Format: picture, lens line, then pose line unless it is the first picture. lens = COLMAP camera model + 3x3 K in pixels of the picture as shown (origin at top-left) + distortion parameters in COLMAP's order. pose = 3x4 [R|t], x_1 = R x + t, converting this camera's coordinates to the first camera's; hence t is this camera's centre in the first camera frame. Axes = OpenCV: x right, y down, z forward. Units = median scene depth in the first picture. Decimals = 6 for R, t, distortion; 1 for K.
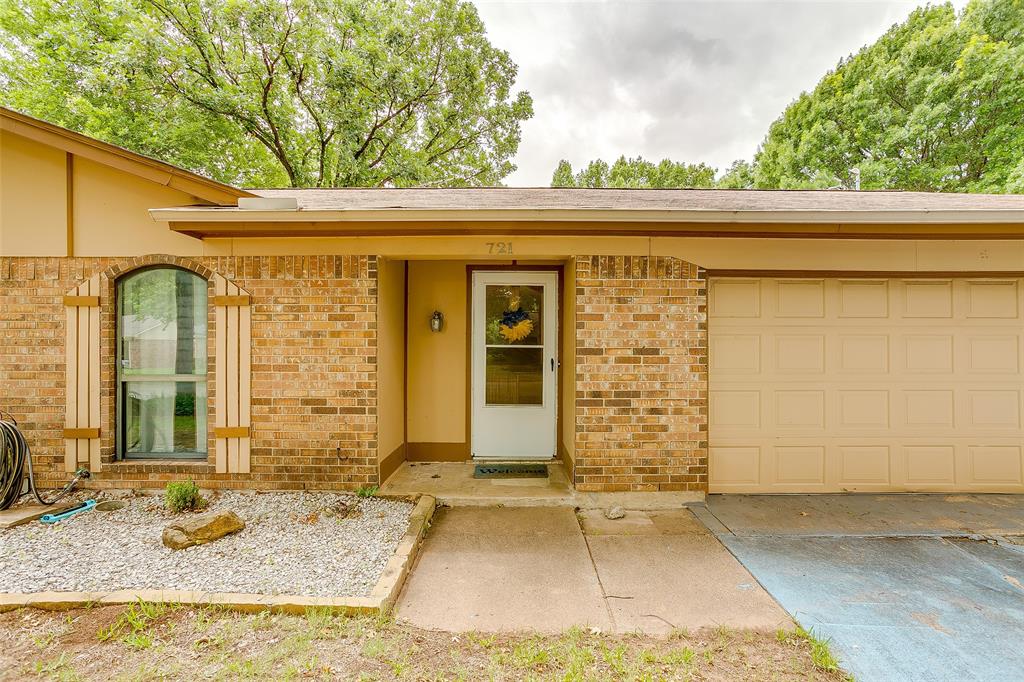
lens RADIAL K [[501.7, 0, 507.0], [0, 501.7, 334.0], [0, 0, 1]] dist [-0.049154, 0.029228]
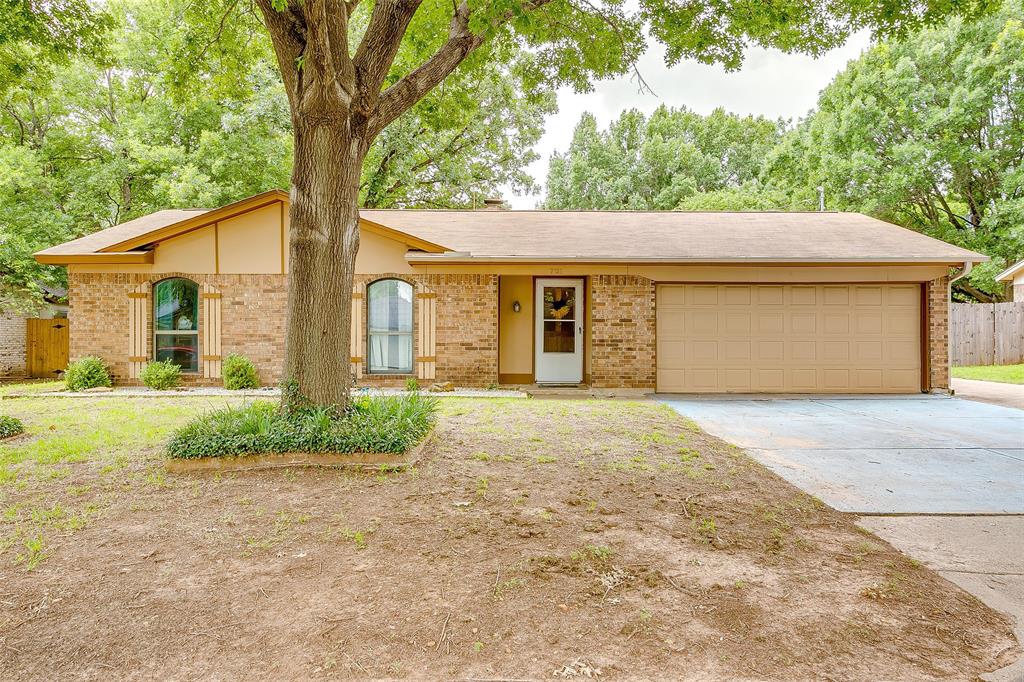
lens RADIAL K [[751.2, 0, 503.9], [0, 751.2, 335.3], [0, 0, 1]] dist [0.007164, 0.018397]
pose [[0.999996, 0.002089, 0.001950, -0.225367], [-0.002093, 0.999996, 0.001728, 0.088085], [-0.001946, -0.001732, 0.999997, -2.035111]]
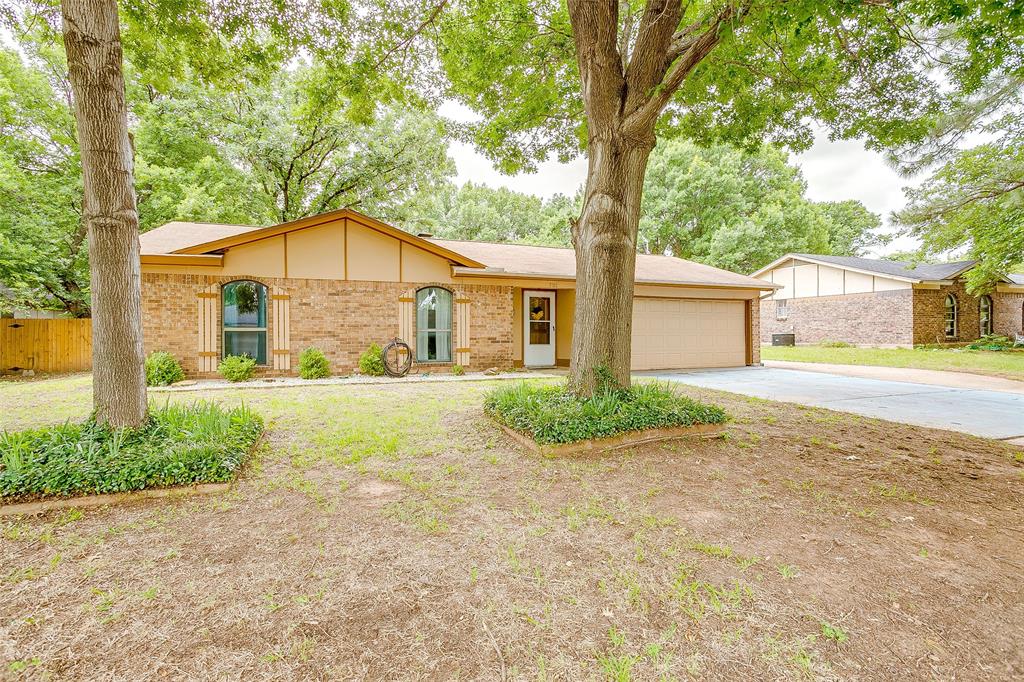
lens RADIAL K [[501.7, 0, 514.8], [0, 501.7, 334.6], [0, 0, 1]] dist [-0.049154, 0.029228]
pose [[0.925356, -0.001465, 0.379095, -1.250743], [0.001448, 0.999999, 0.000332, 0.107784], [-0.379095, 0.000242, 0.925358, -1.520136]]
